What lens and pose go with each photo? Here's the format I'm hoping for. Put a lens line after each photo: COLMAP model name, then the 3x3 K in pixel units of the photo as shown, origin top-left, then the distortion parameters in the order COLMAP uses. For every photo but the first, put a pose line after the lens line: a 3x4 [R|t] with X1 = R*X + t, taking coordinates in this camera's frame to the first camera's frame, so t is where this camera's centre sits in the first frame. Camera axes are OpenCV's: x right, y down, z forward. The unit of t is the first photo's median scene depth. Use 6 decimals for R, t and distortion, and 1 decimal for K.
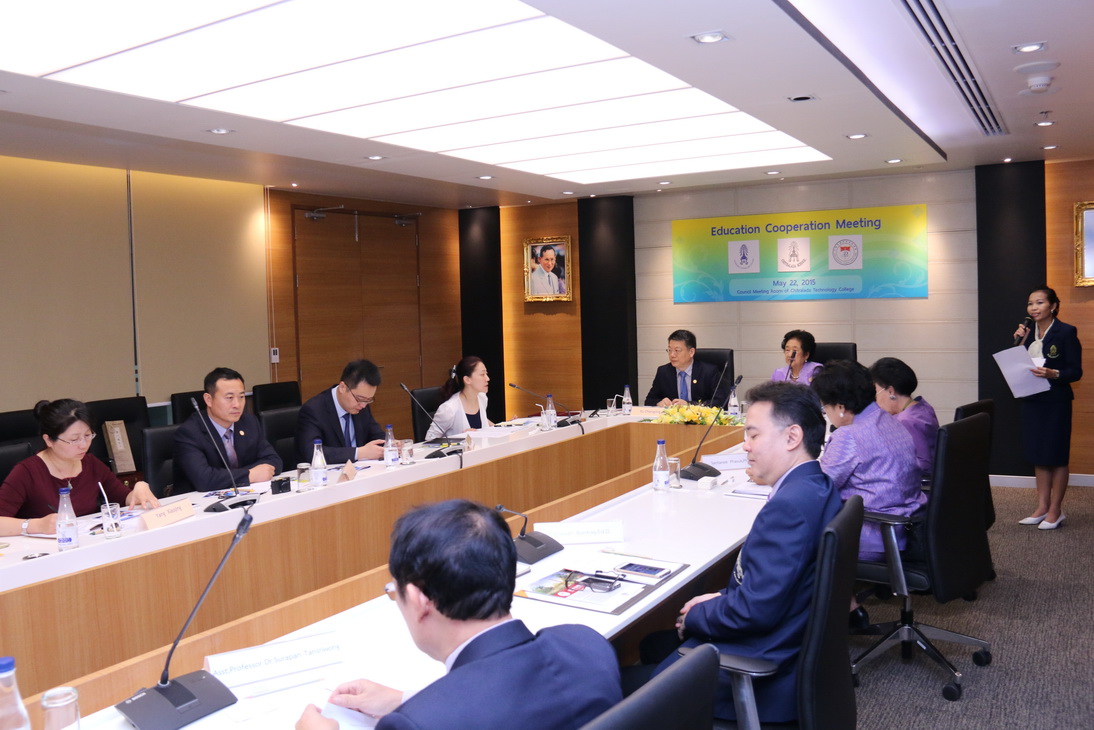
lens RADIAL K [[916.6, 0, 552.2], [0, 916.6, 363.6], [0, 0, 1]] dist [-0.196324, 0.177558]
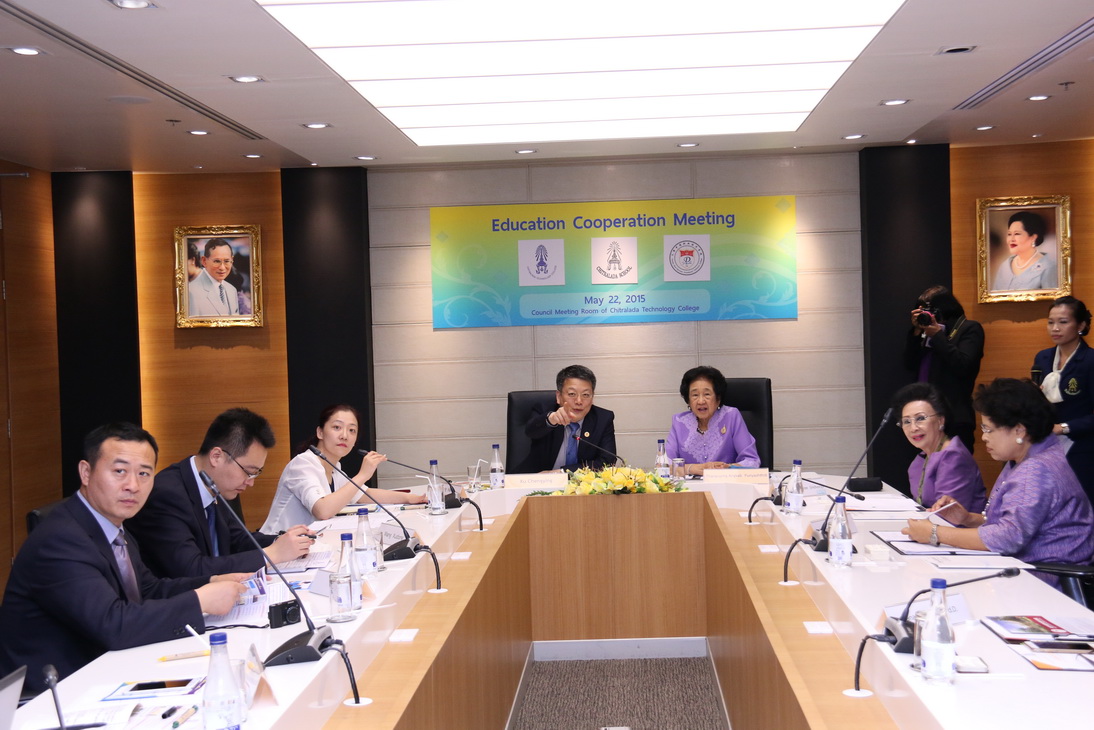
lens RADIAL K [[1389.1, 0, 557.5], [0, 1389.1, 364.0], [0, 0, 1]] dist [0.004903, 0.456461]
pose [[0.883489, -0.008866, 0.468367, -0.289169], [0.033178, 0.998494, -0.043682, 0.008405], [-0.467275, 0.054132, 0.882453, 0.048408]]
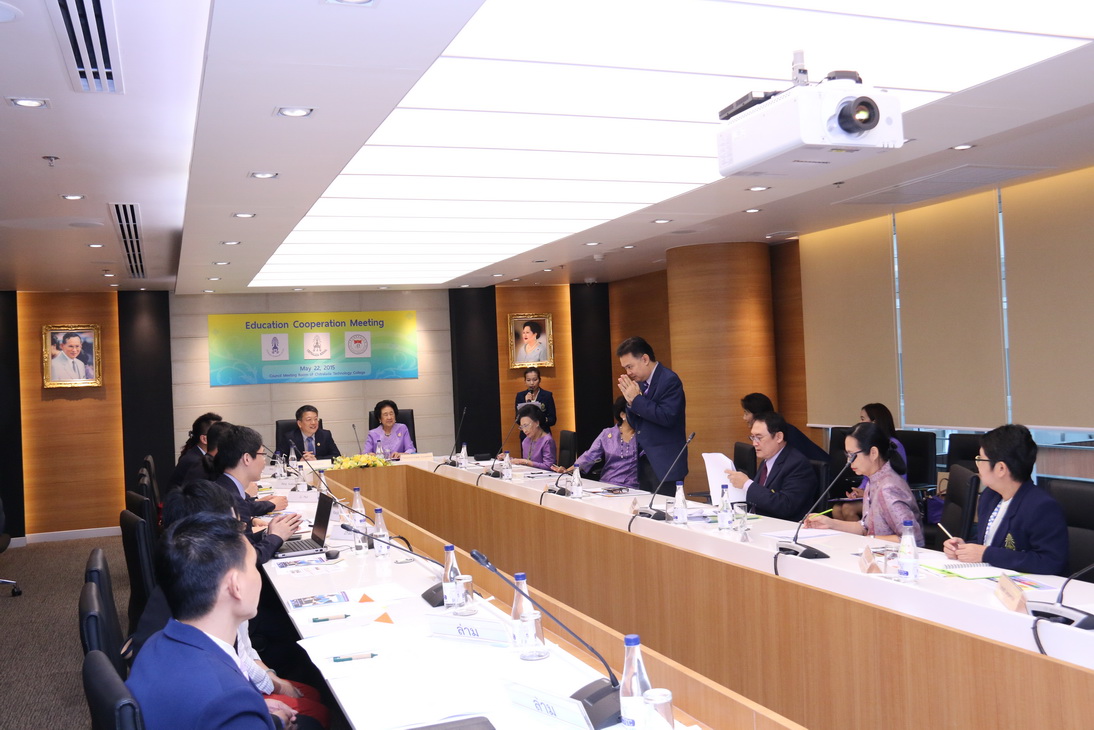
lens RADIAL K [[1034.2, 0, 548.8], [0, 1034.2, 363.5], [0, 0, 1]] dist [-0.140914, 0.252272]
pose [[0.624602, 0.009846, 0.780881, -0.648970], [0.073529, 0.994737, -0.071357, 0.030359], [-0.777474, 0.101987, 0.620591, -0.143072]]
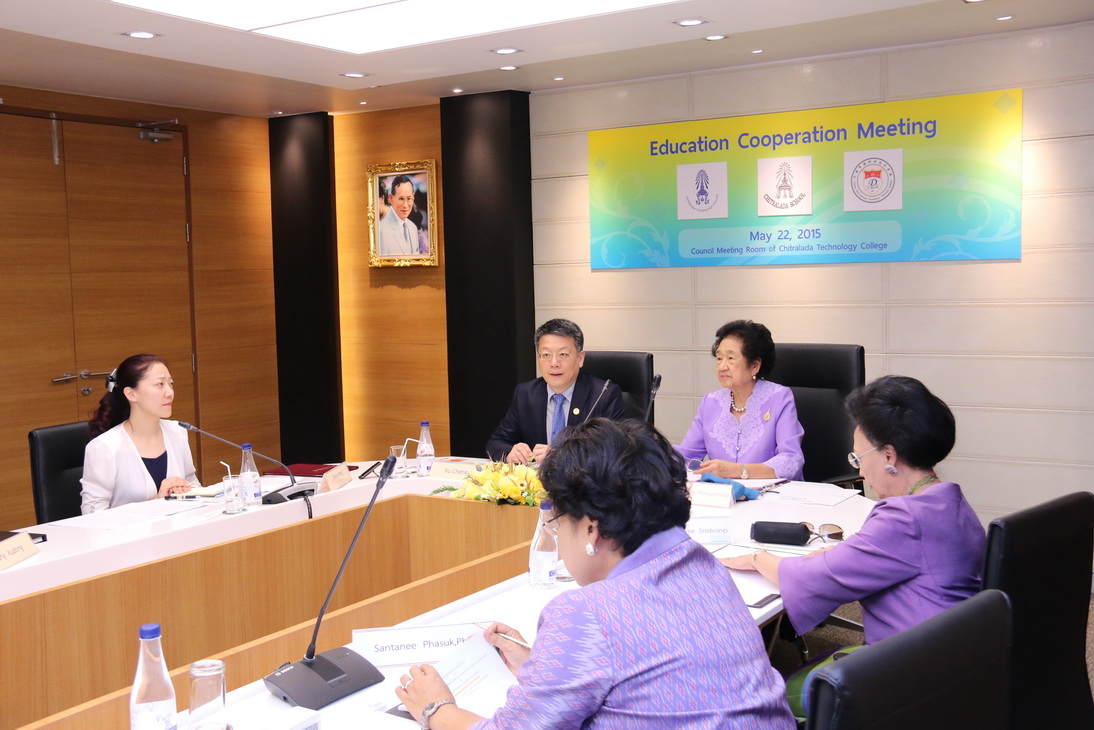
lens RADIAL K [[1177.0, 0, 554.6], [0, 1177.0, 363.3], [0, 0, 1]] dist [-0.084126, 0.317968]
pose [[0.999357, 0.006479, -0.035259, 0.146613], [-0.005926, 0.999858, 0.015758, -0.018068], [0.035356, -0.015539, 0.999254, 0.240555]]
